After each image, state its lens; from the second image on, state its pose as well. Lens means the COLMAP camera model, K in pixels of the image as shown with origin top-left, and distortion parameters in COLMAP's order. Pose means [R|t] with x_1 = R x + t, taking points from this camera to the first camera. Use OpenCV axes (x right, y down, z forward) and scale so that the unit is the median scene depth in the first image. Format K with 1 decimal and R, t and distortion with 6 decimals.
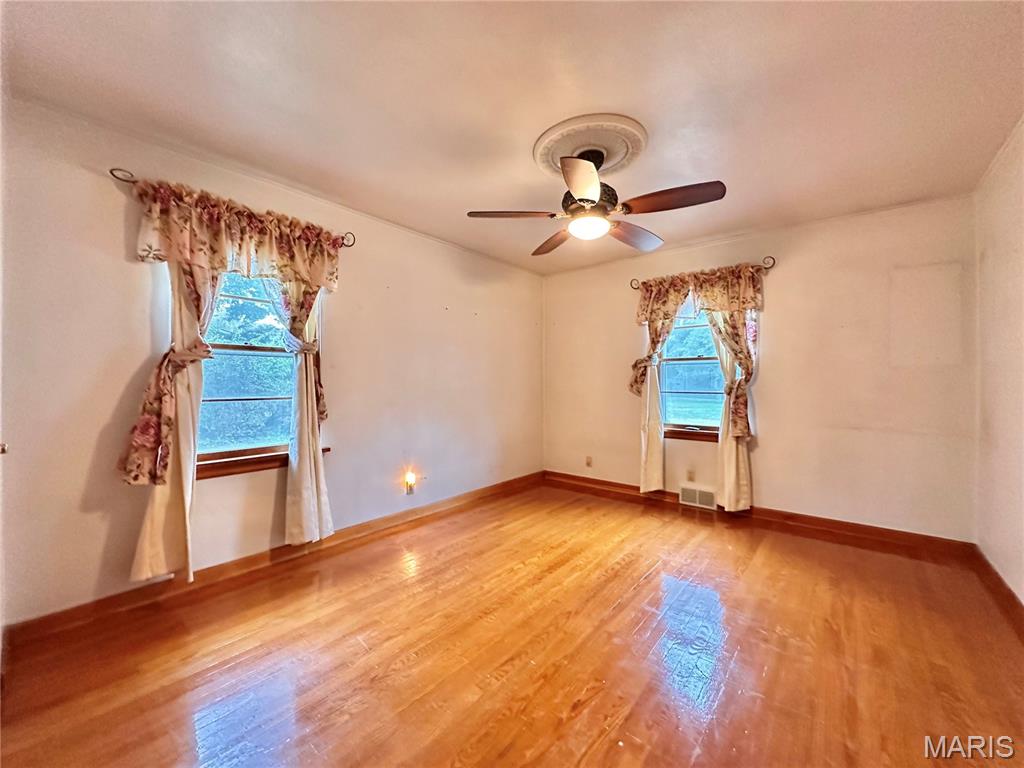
lens RADIAL K [[406.8, 0, 512.5], [0, 406.8, 382.5], [0, 0, 1]] dist [-0.001903, 0.000099]
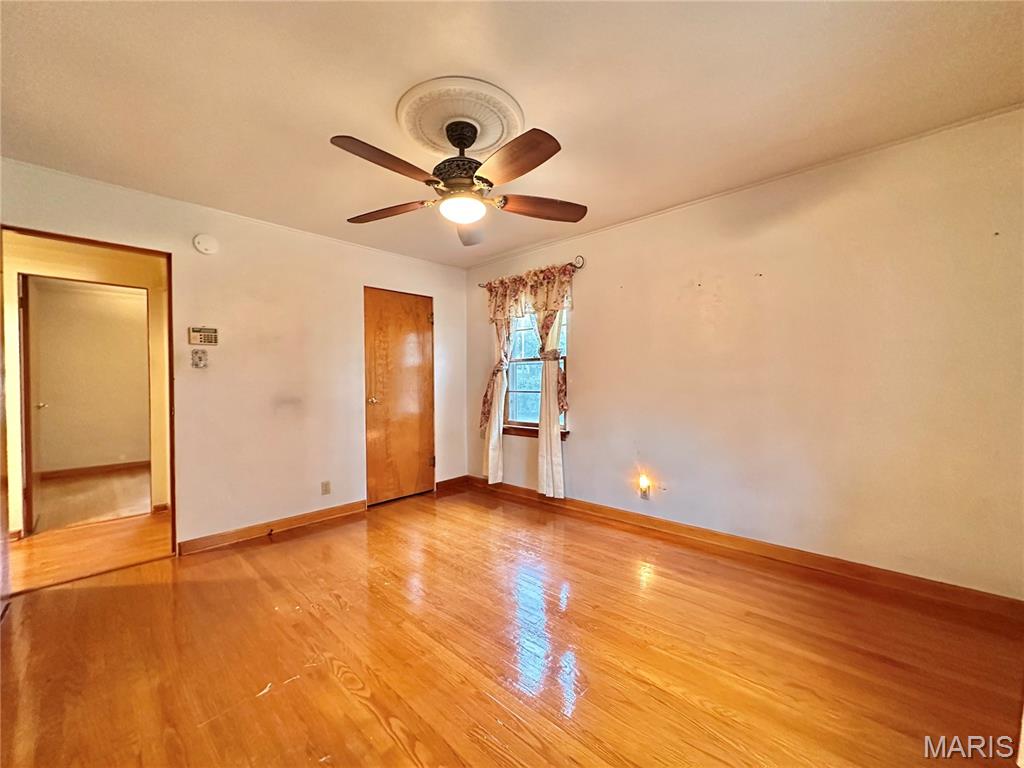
lens RADIAL K [[406.8, 0, 512.5], [0, 406.8, 384.0], [0, 0, 1]] dist [-0.001903, 0.000099]
pose [[-0.060382, 0.007413, -0.998148, 0.821836], [0.010829, 0.999918, 0.006771, -0.001376], [0.998117, -0.010400, -0.060458, 0.884004]]
